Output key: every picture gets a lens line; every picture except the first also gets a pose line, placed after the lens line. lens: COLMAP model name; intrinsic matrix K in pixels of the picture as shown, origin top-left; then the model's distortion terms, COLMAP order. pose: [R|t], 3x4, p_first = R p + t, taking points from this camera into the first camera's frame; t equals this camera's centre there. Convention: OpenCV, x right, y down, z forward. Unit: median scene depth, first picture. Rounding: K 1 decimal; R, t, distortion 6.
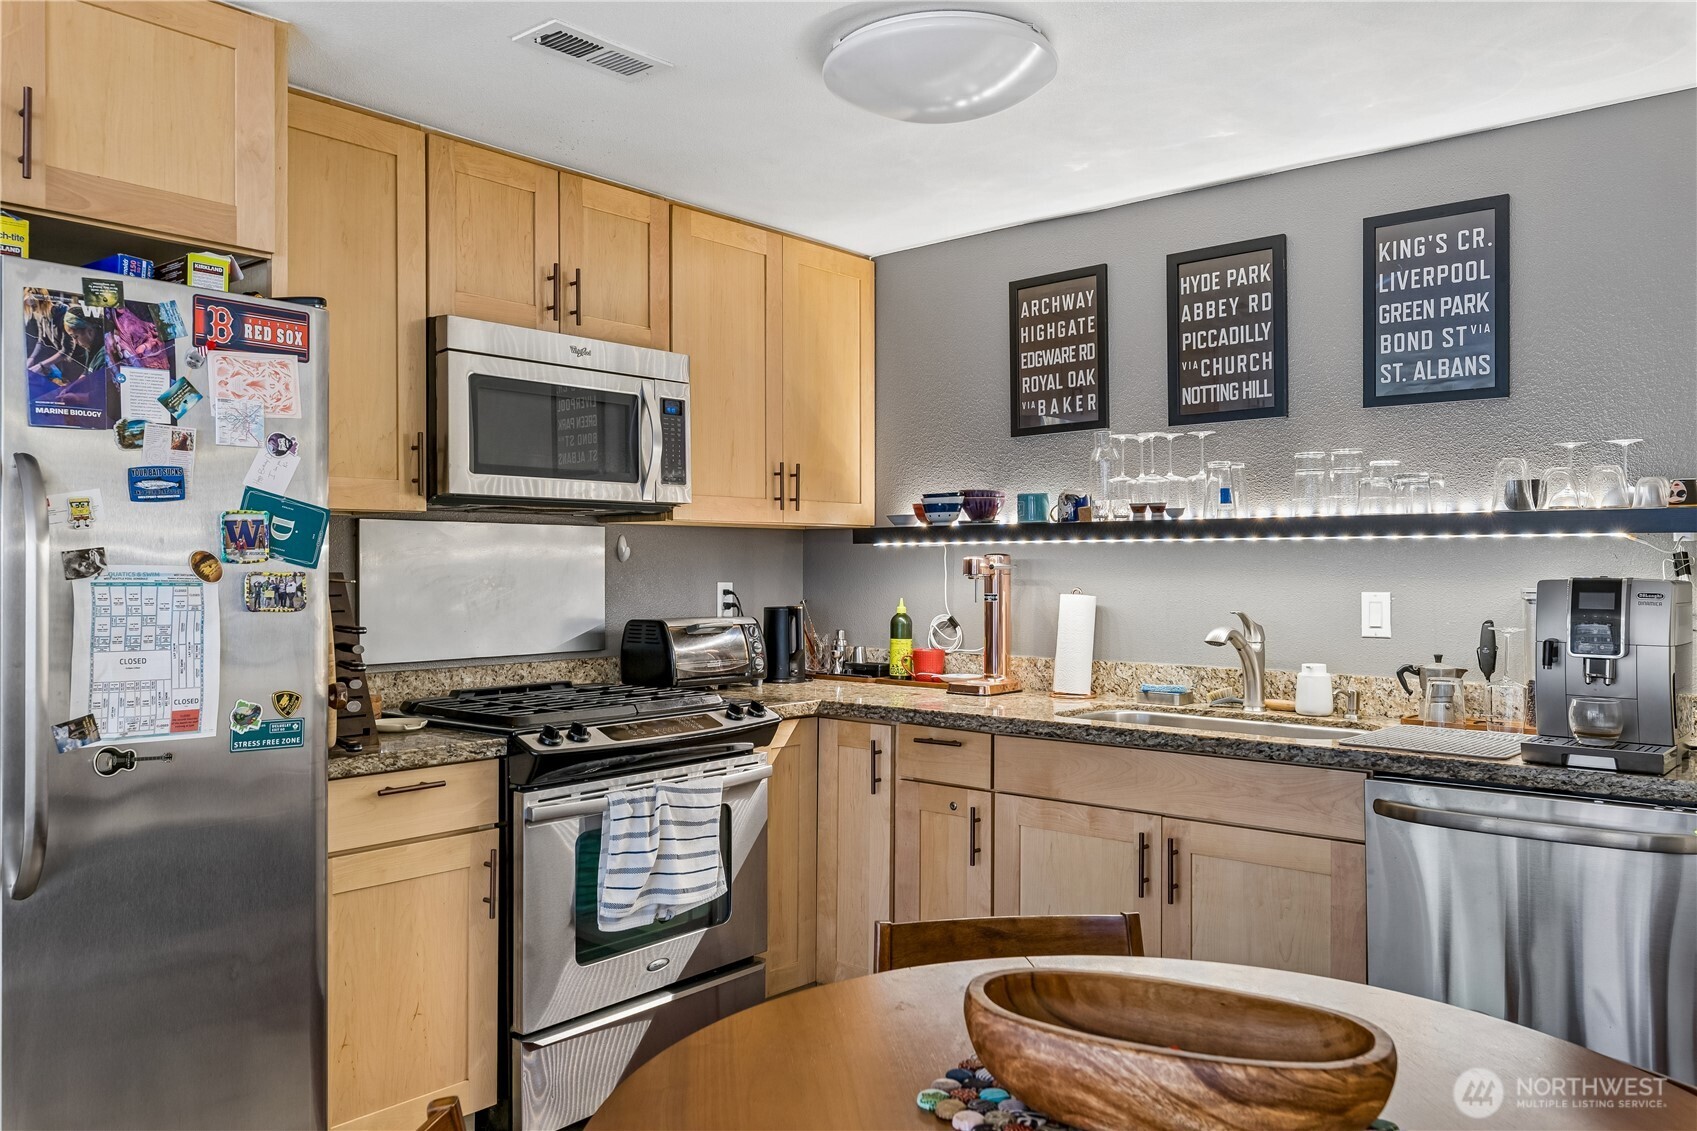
lens RADIAL K [[1242.4, 0, 848.5], [0, 1242.4, 565.5], [0, 0, 1]] dist [-0.006766, 0.000722]
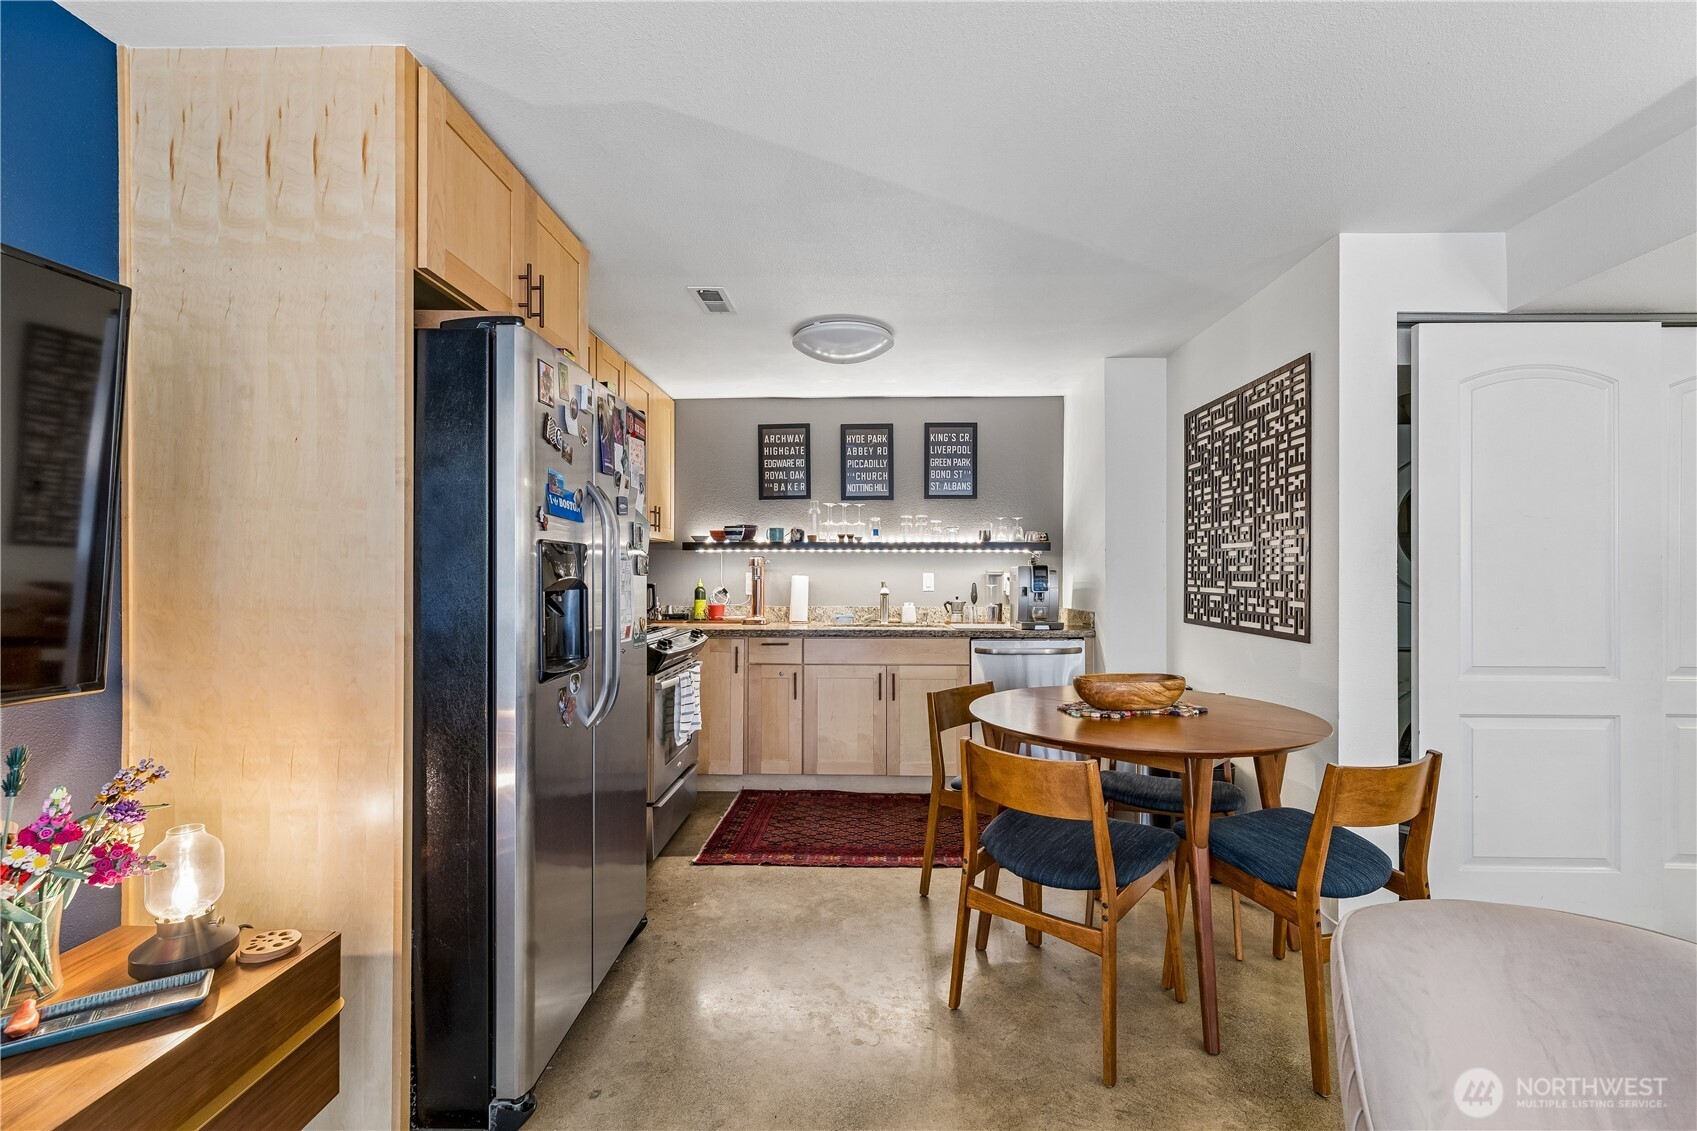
lens RADIAL K [[743.6, 0, 848.5], [0, 743.6, 565.5], [0, 0, 1]] dist [0.000952, 0.000006]
pose [[0.777309, 0.008559, 0.629061, -0.608102], [-0.000341, 0.999913, -0.013184, 0.024645], [-0.629119, 0.010034, 0.777244, -0.056896]]
